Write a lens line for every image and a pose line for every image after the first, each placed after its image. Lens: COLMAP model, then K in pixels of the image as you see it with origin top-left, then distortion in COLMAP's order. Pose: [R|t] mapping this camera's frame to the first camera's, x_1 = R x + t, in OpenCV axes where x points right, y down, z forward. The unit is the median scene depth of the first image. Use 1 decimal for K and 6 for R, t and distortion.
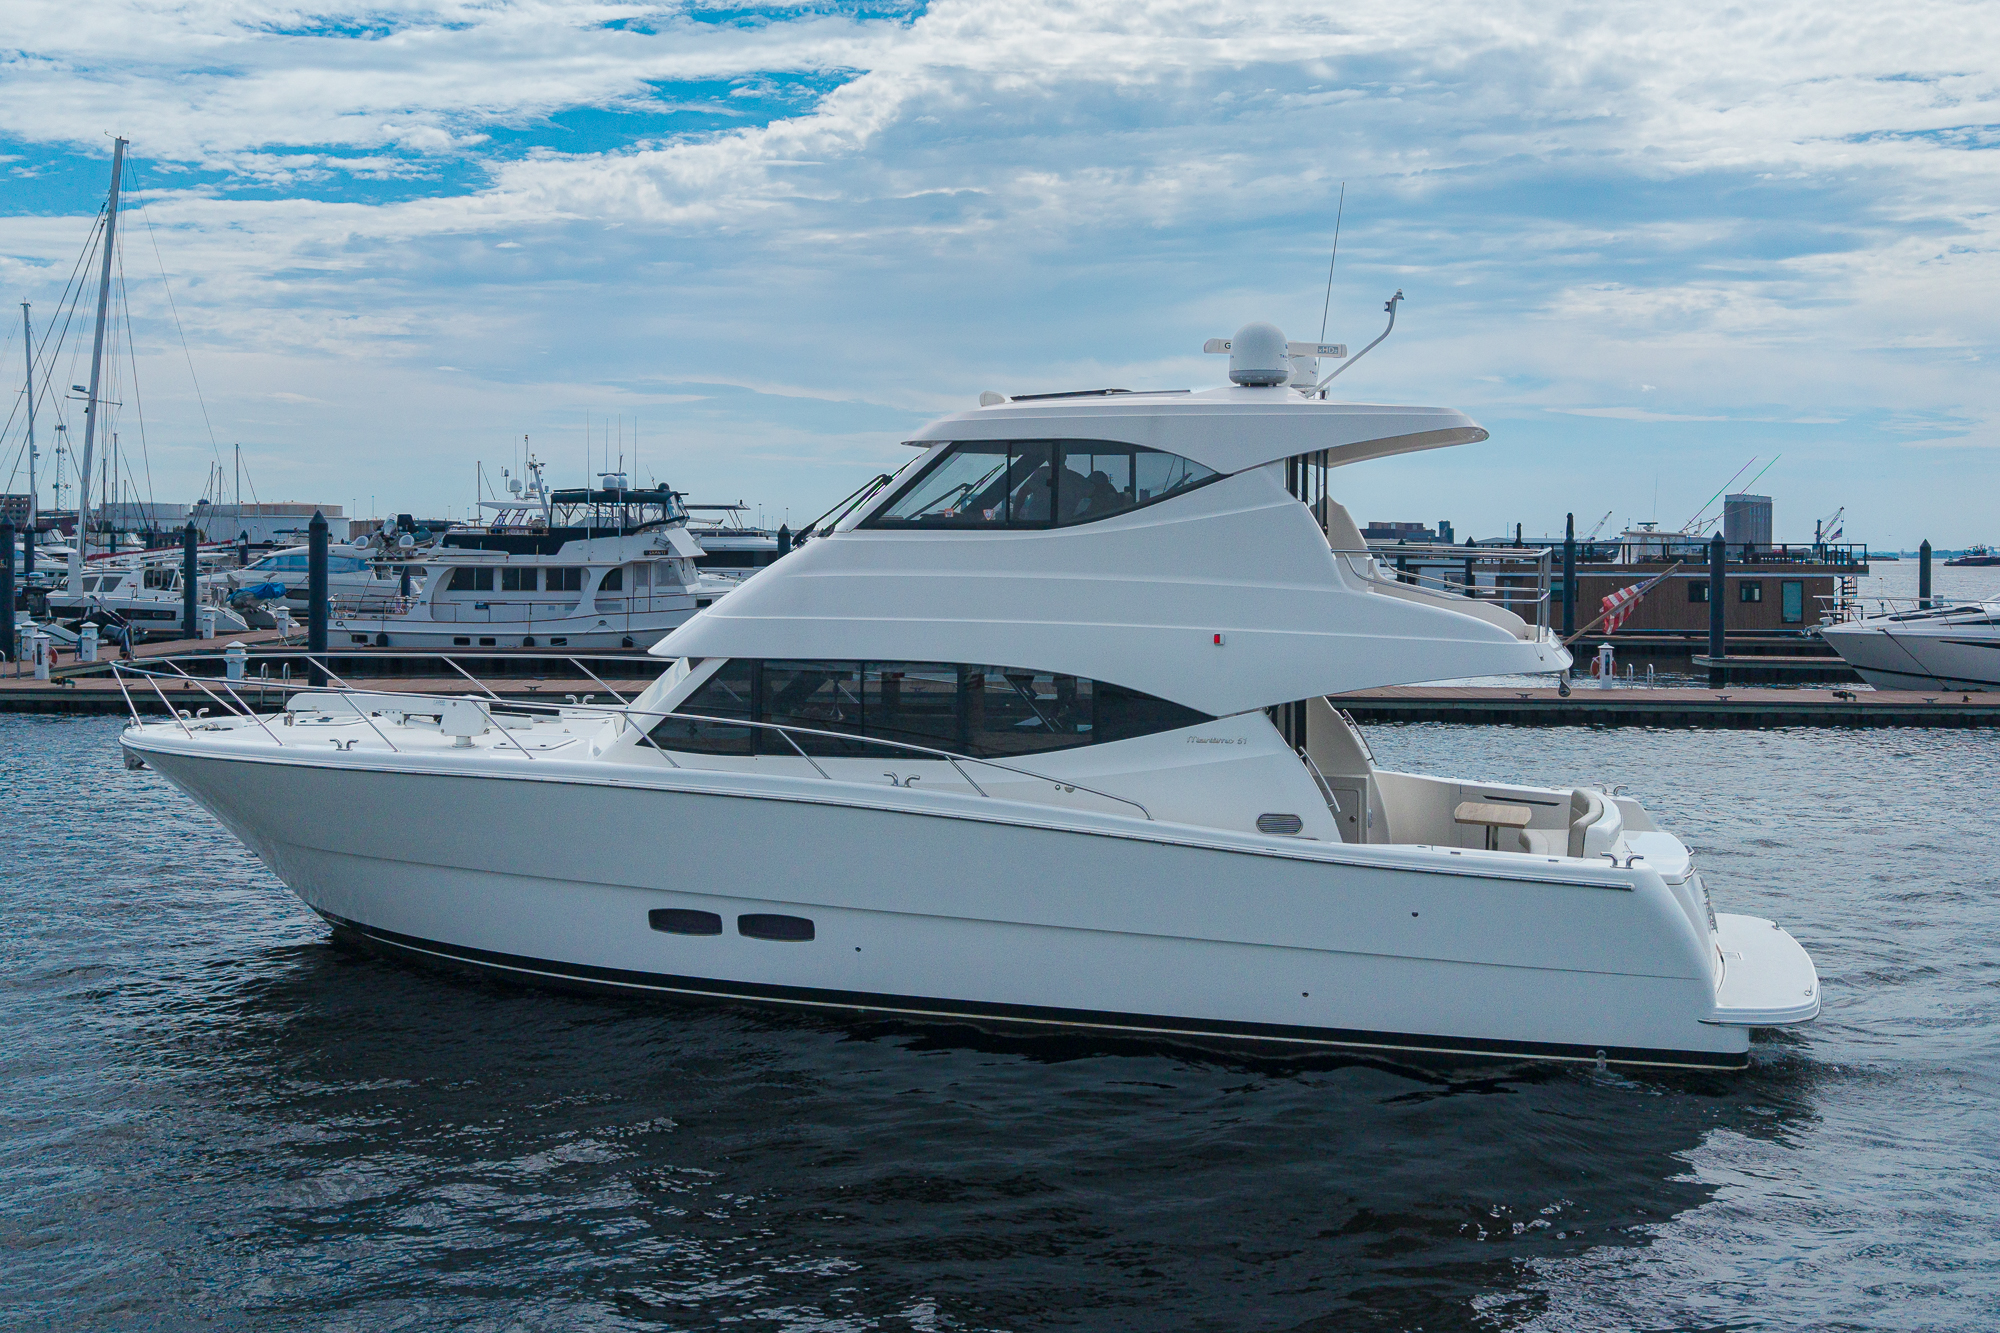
lens RADIAL K [[1155.5, 0, 1034.9], [0, 1155.5, 706.0], [0, 0, 1]] dist [-0.021582, -0.004191]
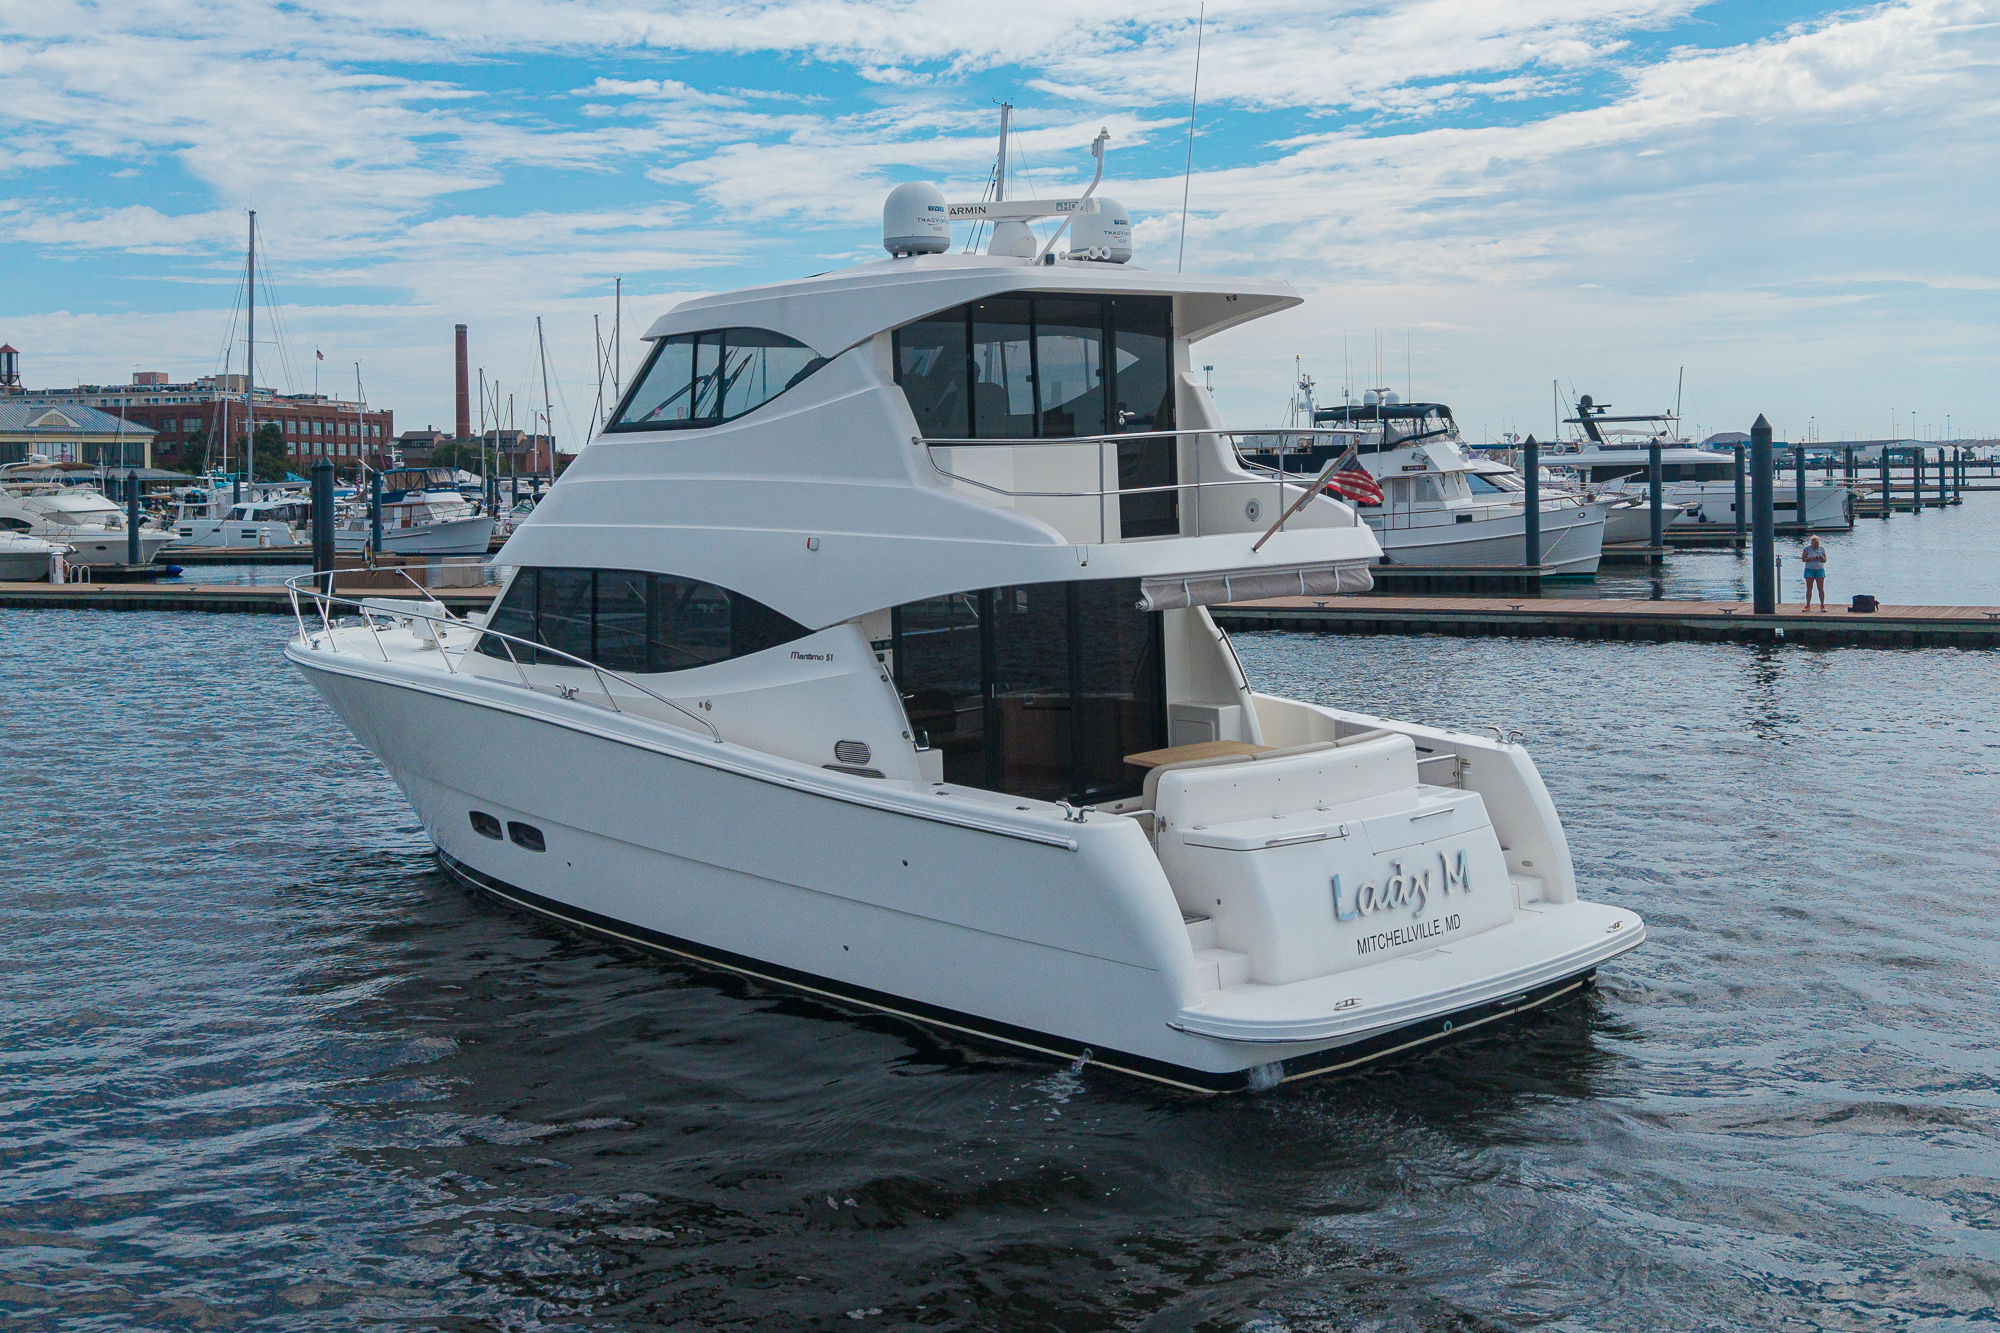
lens RADIAL K [[1155.5, 0, 987.9], [0, 1155.5, 619.3], [0, 0, 1]] dist [-0.021582, -0.004191]
pose [[0.937007, 0.007889, -0.349220, -0.653074], [-0.006676, 0.999967, 0.004678, -0.012670], [0.349246, -0.002052, 0.937029, -0.091680]]
